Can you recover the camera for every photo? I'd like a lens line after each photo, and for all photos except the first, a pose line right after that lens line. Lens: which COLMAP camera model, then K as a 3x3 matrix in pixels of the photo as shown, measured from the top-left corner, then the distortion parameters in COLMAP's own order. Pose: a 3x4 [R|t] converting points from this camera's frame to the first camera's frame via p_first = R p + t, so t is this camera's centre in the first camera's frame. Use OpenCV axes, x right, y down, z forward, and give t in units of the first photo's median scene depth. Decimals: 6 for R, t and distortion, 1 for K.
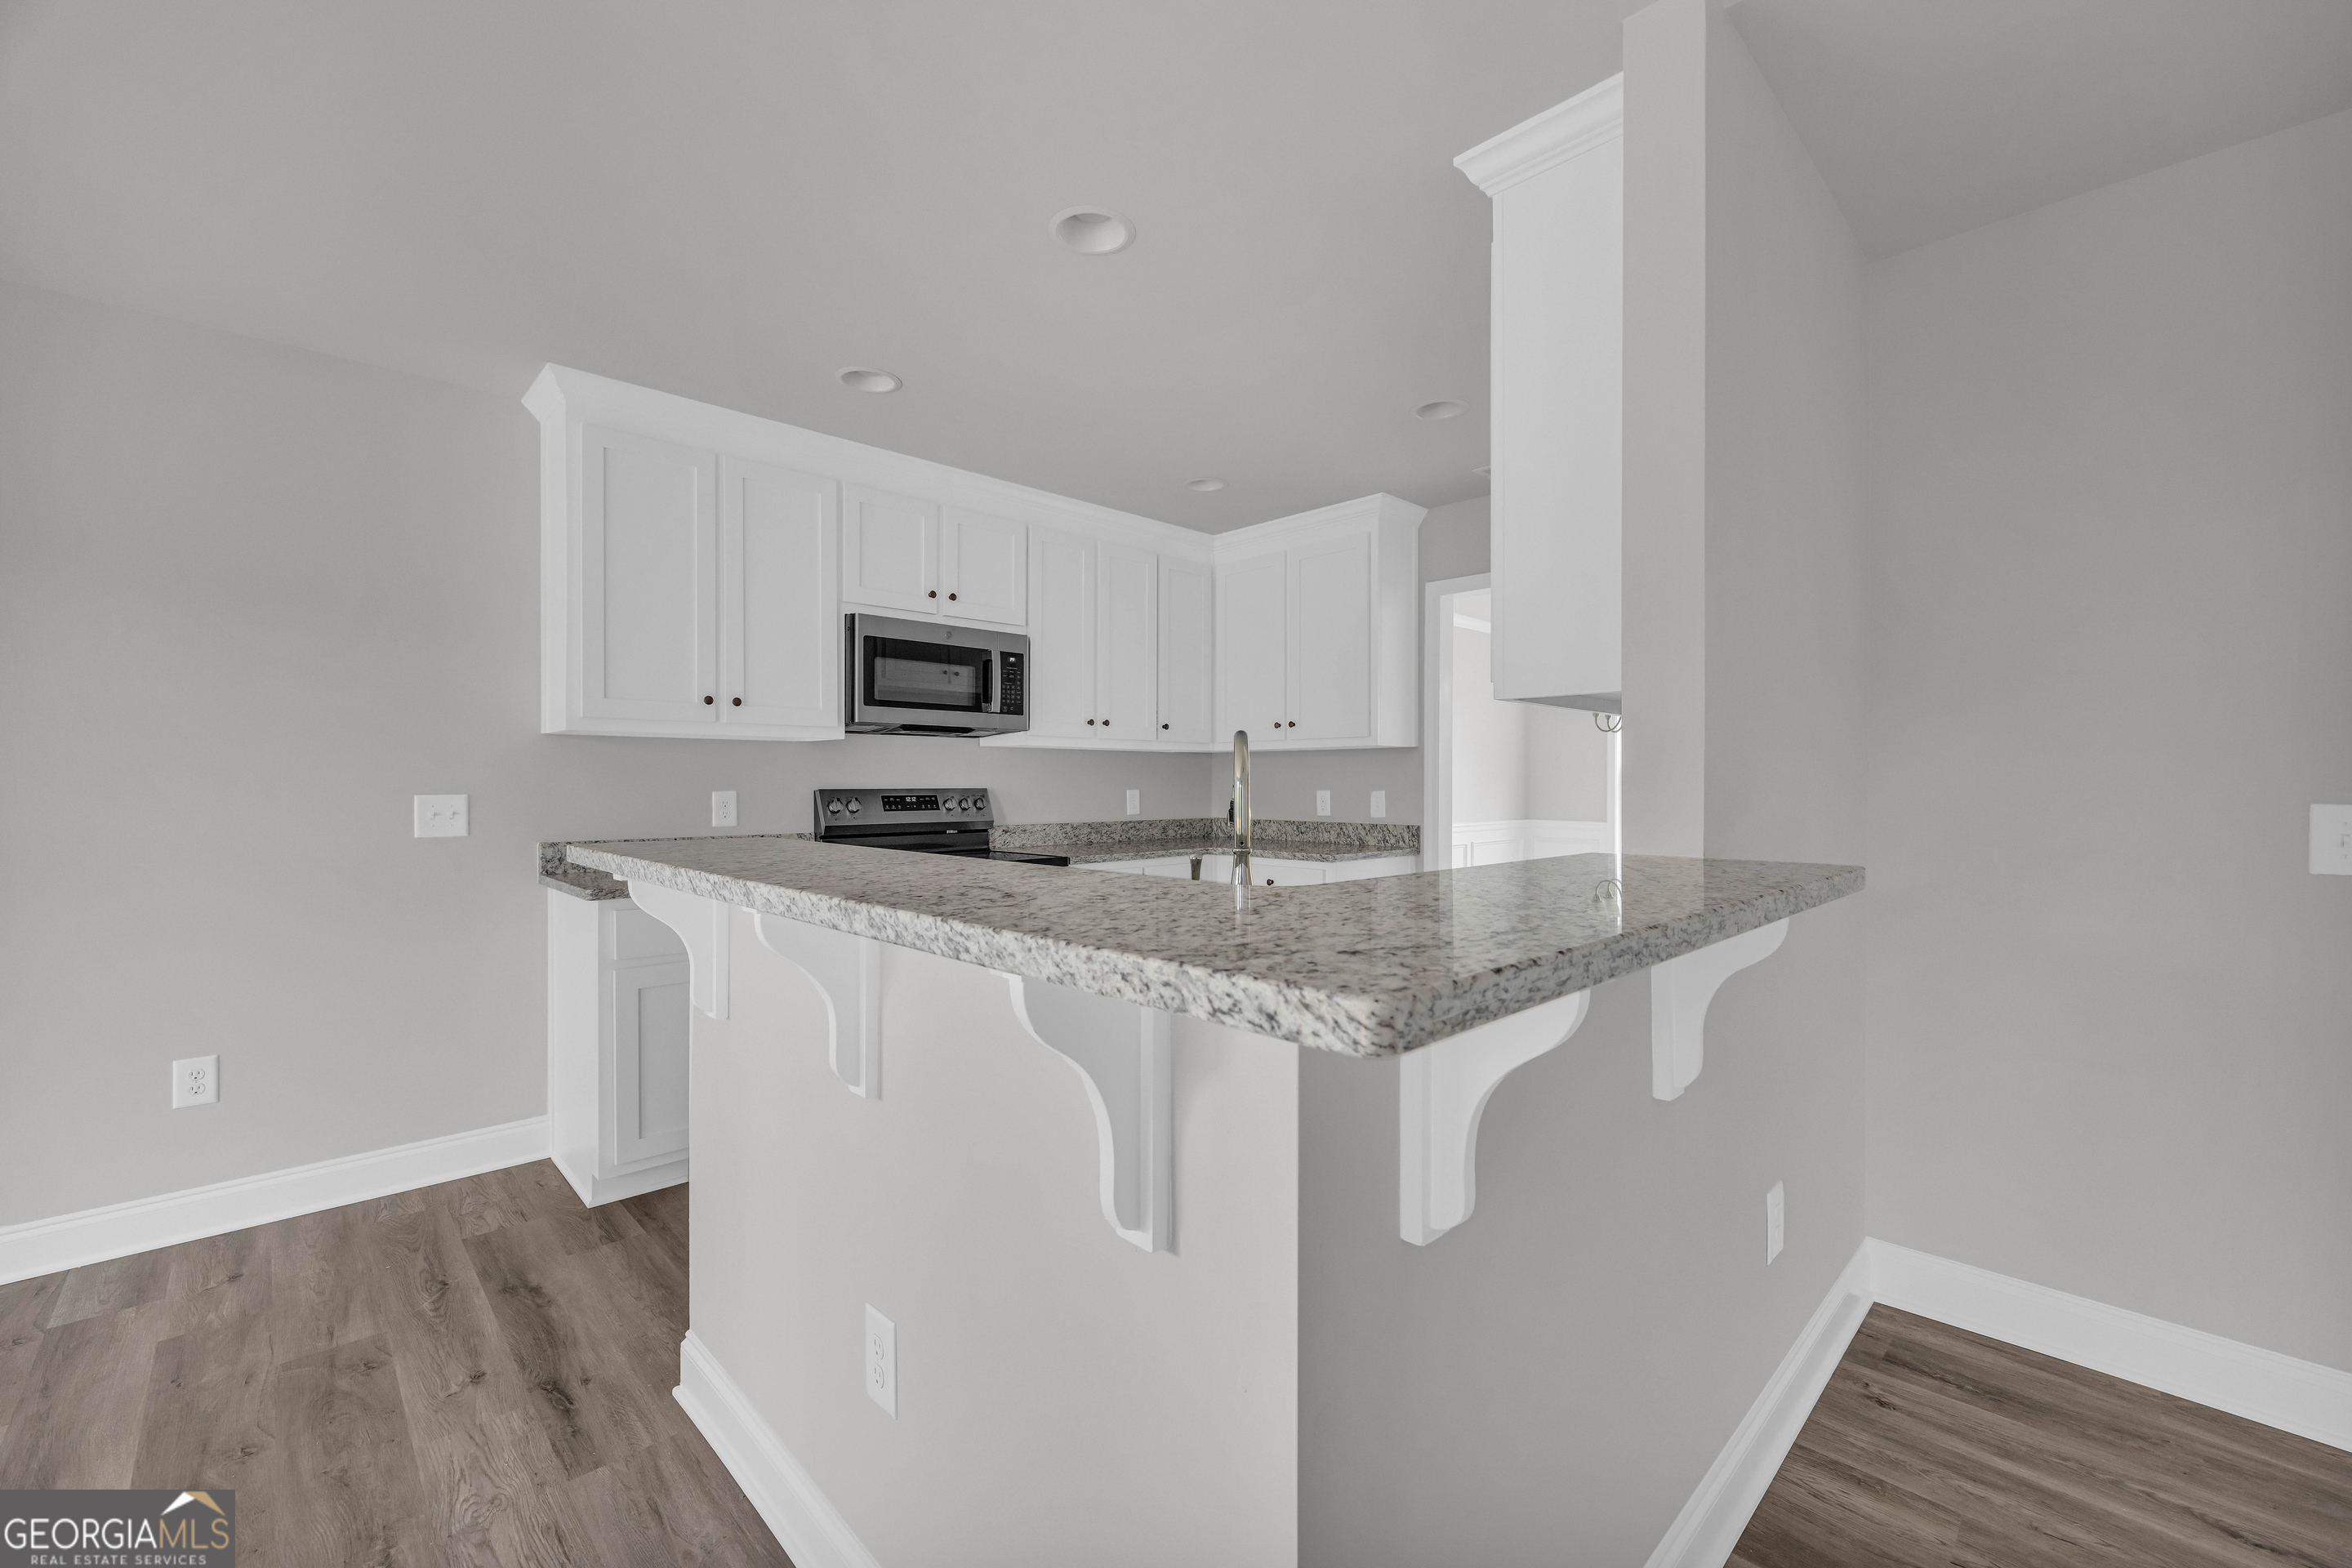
lens RADIAL K [[949.0, 0, 1201.7], [0, 949.0, 798.5], [0, 0, 1]] dist [-0.007957, 0.000129]
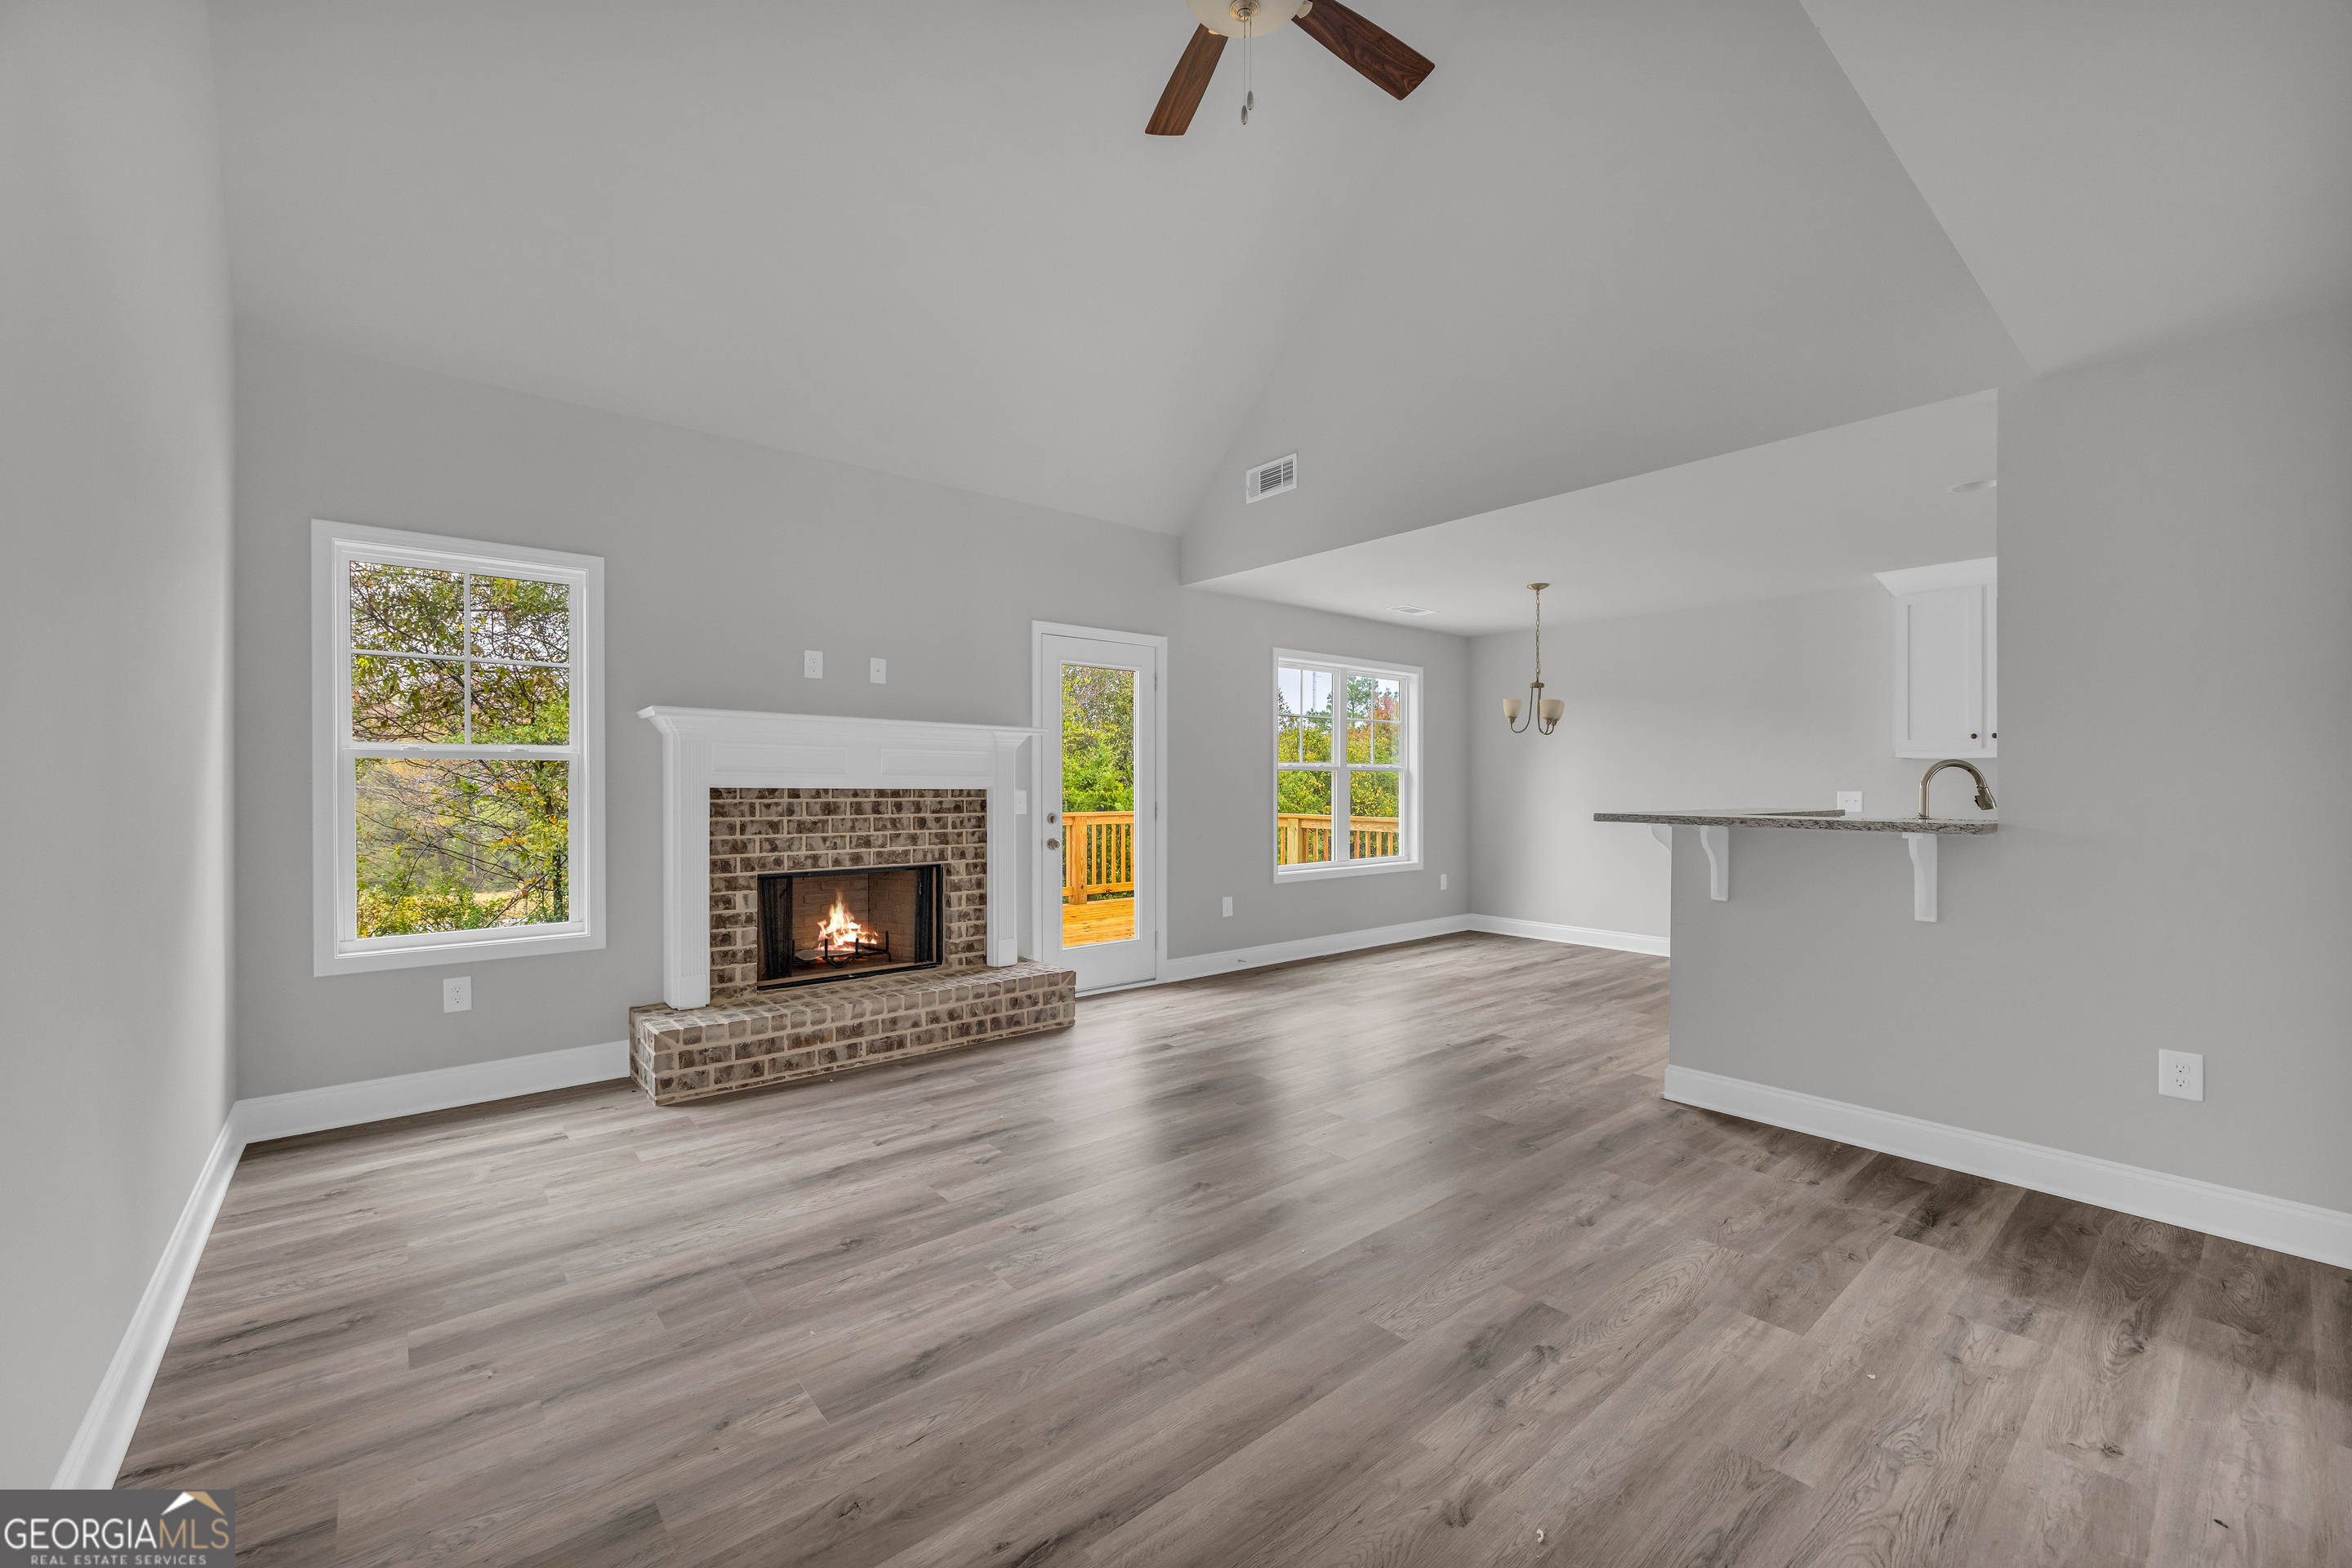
lens RADIAL K [[949.0, 0, 1192.0], [0, 949.0, 783.0], [0, 0, 1]] dist [-0.007957, 0.000129]
pose [[-0.061788, -0.008683, -0.998052, 1.312581], [-0.020688, 0.999758, -0.007417, 0.021749], [0.997875, 0.020190, -0.061953, -0.290118]]
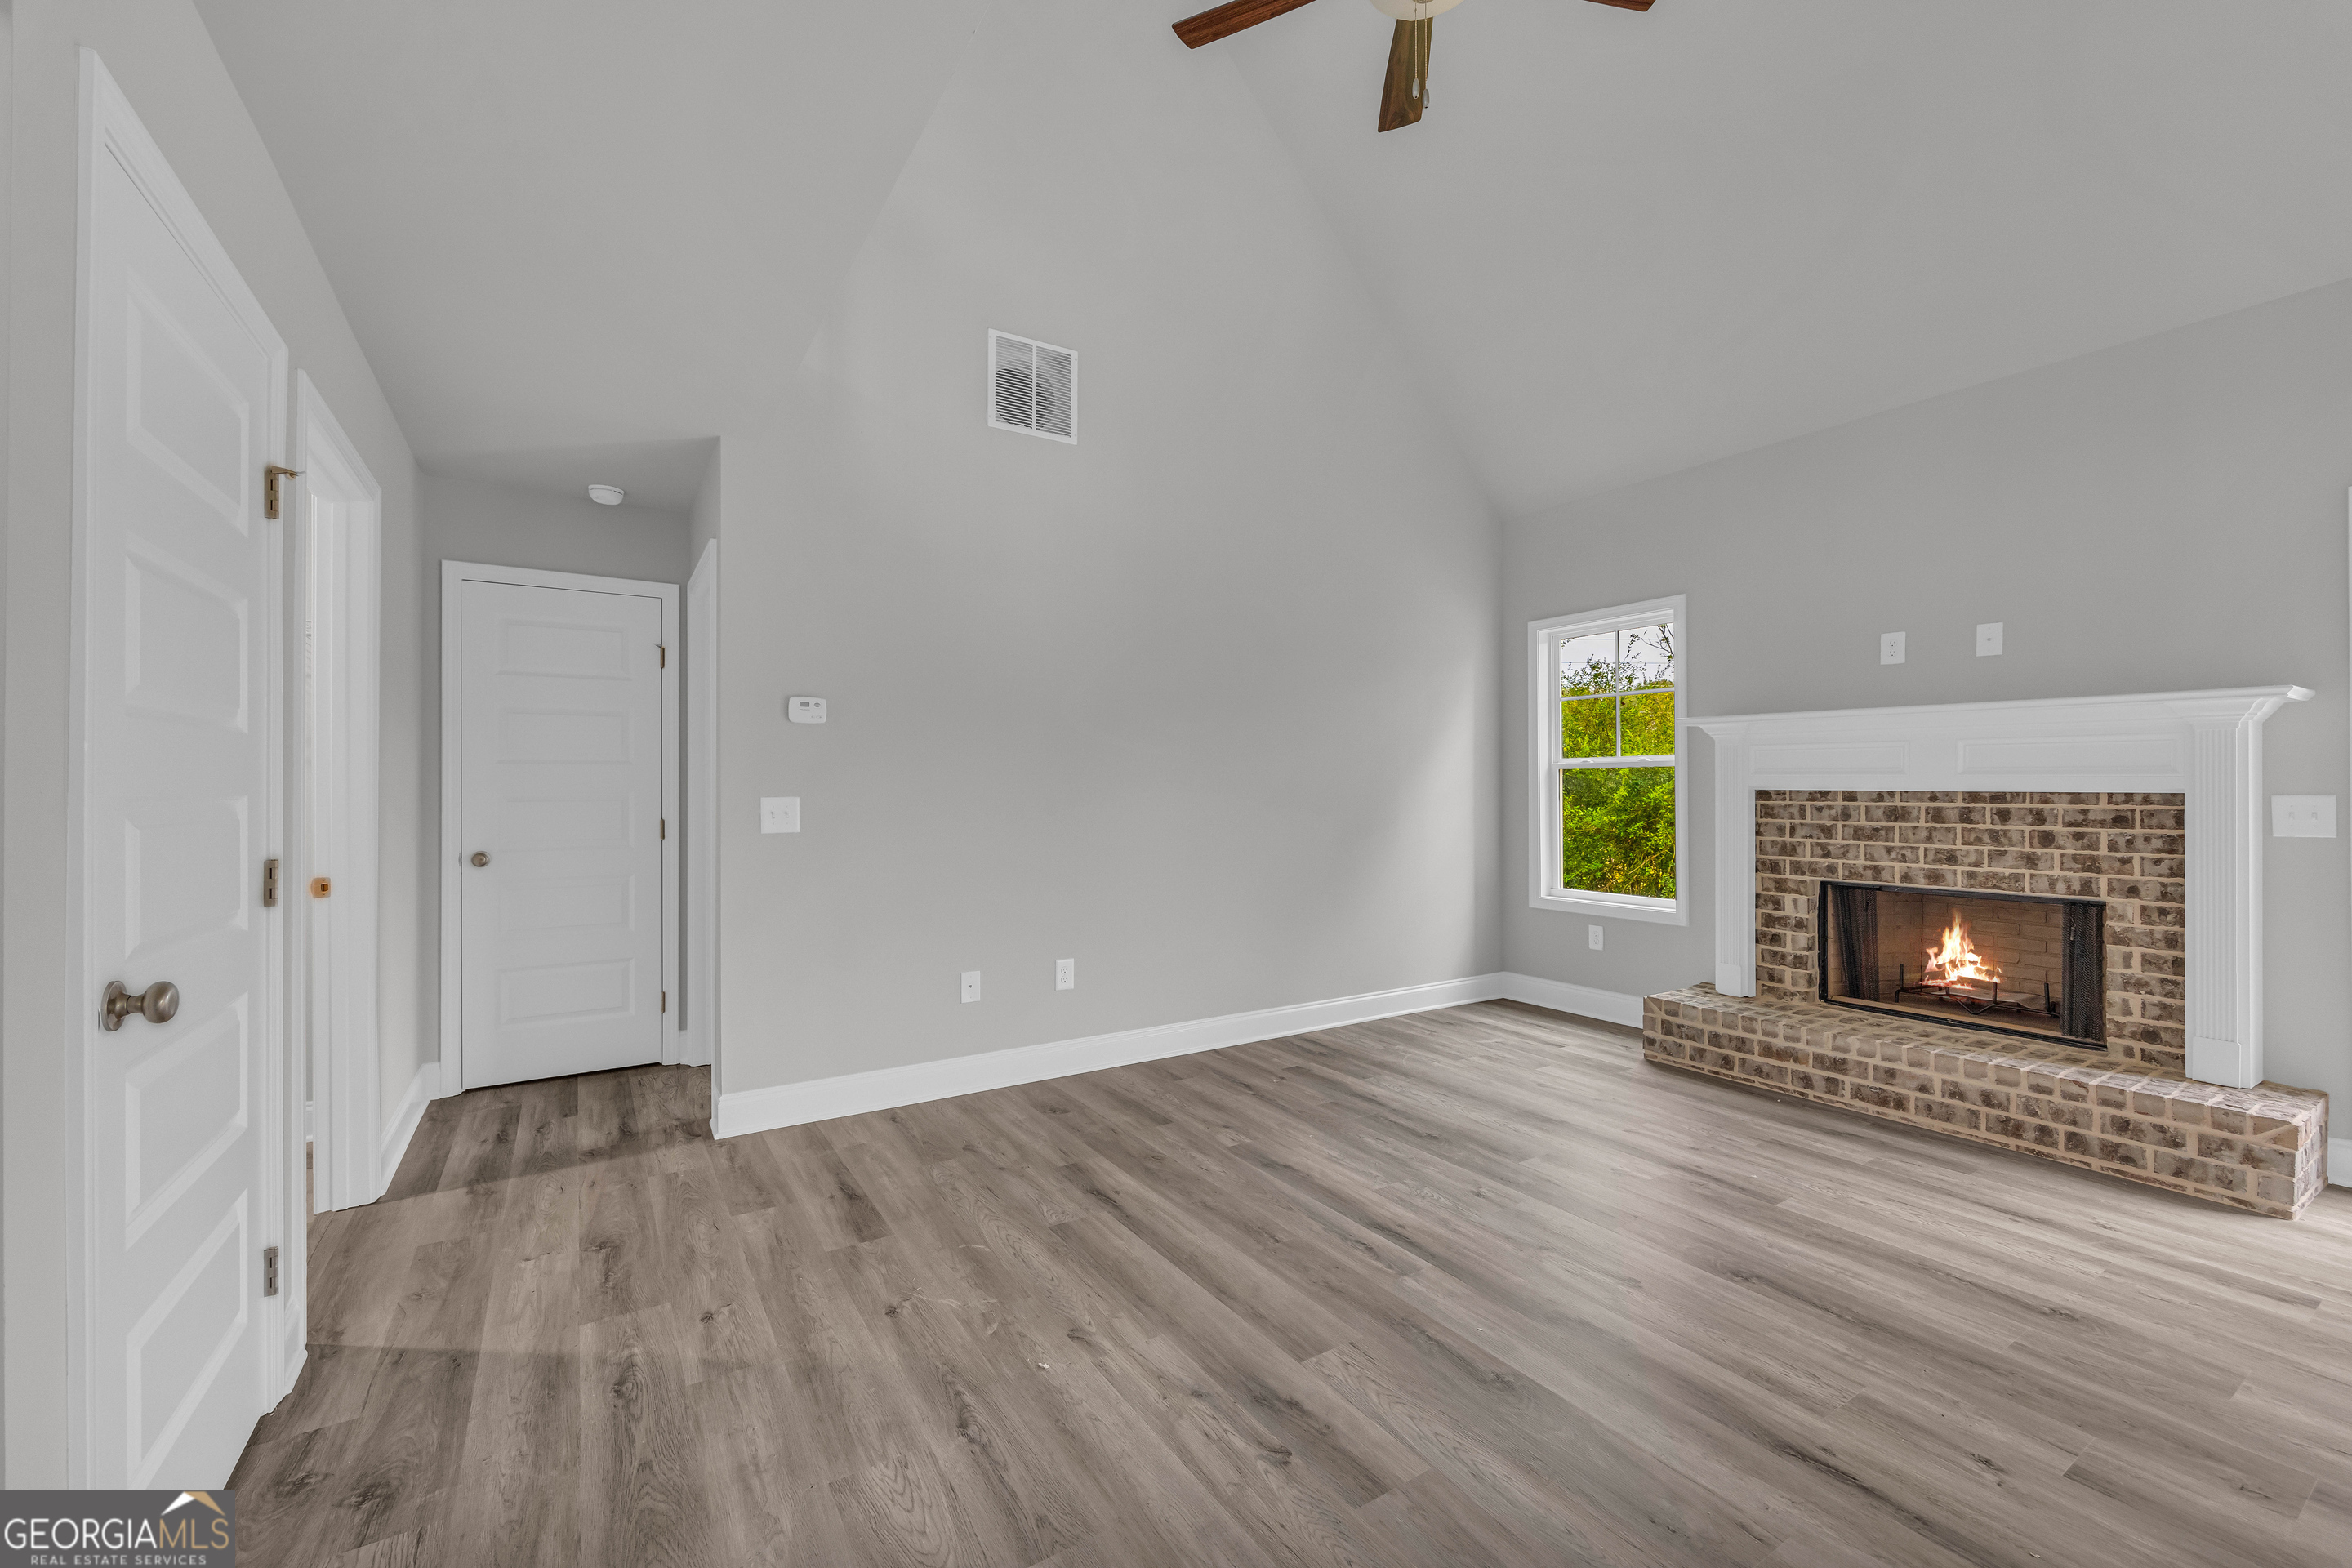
lens RADIAL K [[949.0, 0, 1159.5], [0, 949.0, 782.5], [0, 0, 1]] dist [-0.007957, 0.000129]
pose [[-0.975333, -0.003149, 0.220716, 0.558887], [0.000371, 0.999873, 0.015903, -0.000942], [-0.220738, 0.015592, -0.975209, 0.504280]]
